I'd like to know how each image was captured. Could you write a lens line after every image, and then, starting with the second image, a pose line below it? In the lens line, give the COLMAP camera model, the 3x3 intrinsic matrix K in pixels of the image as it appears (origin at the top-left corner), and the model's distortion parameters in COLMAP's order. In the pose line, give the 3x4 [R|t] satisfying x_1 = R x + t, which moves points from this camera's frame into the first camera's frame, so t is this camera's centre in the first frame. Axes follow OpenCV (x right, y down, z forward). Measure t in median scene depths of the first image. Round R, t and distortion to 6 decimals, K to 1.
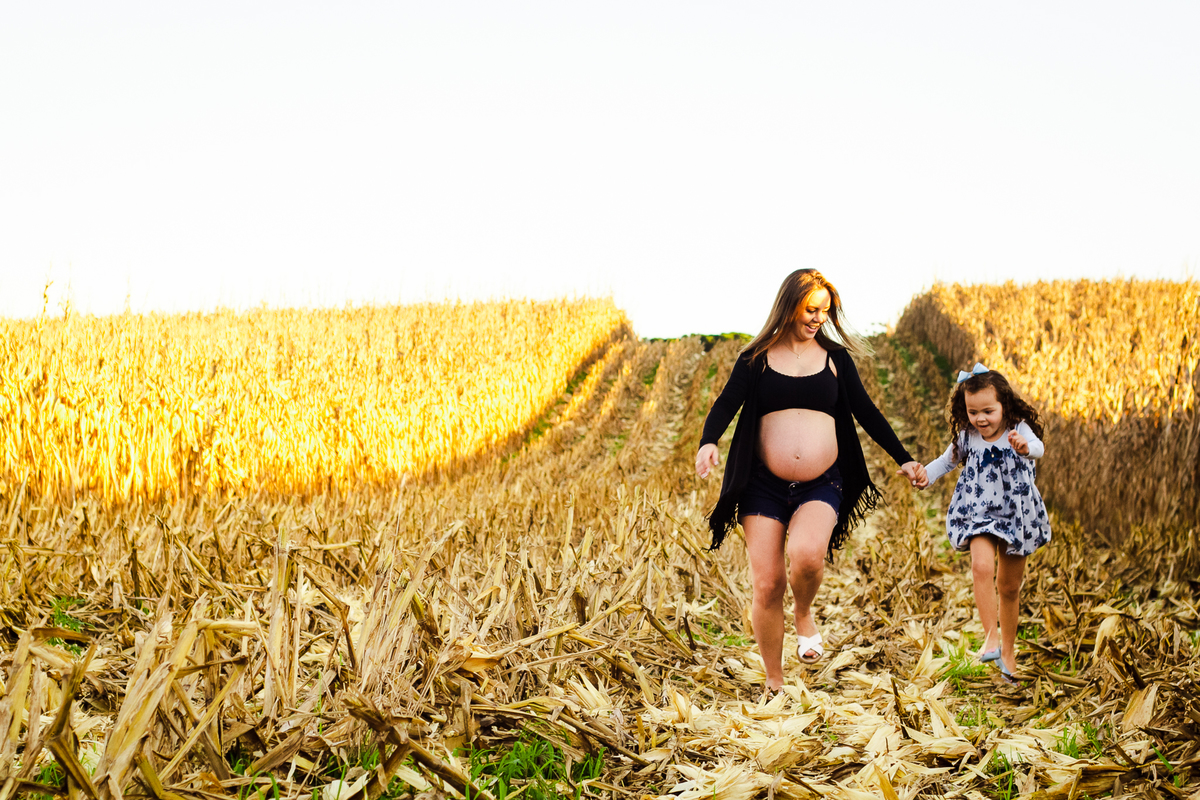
lens RADIAL K [[2808.4, 0, 600.3], [0, 2808.4, 400.1], [0, 0, 1]] dist [-0.035135, 0.000000]
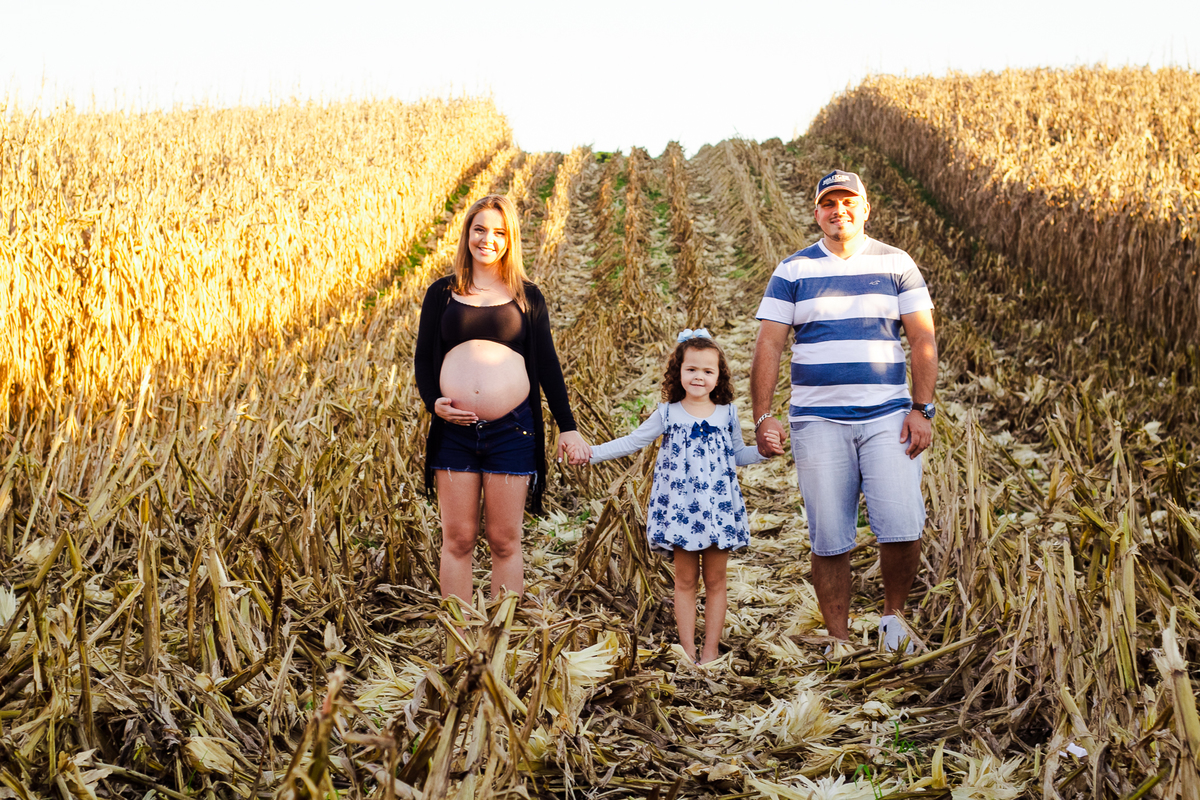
lens RADIAL K [[2808.4, 0, 599.7], [0, 2808.4, 400.9], [0, 0, 1]] dist [-0.035135, 0.000000]
pose [[0.998693, -0.023503, 0.045384, -0.005636], [0.020582, 0.997750, 0.063804, 0.001449], [-0.046781, -0.062786, 0.996930, 0.186280]]
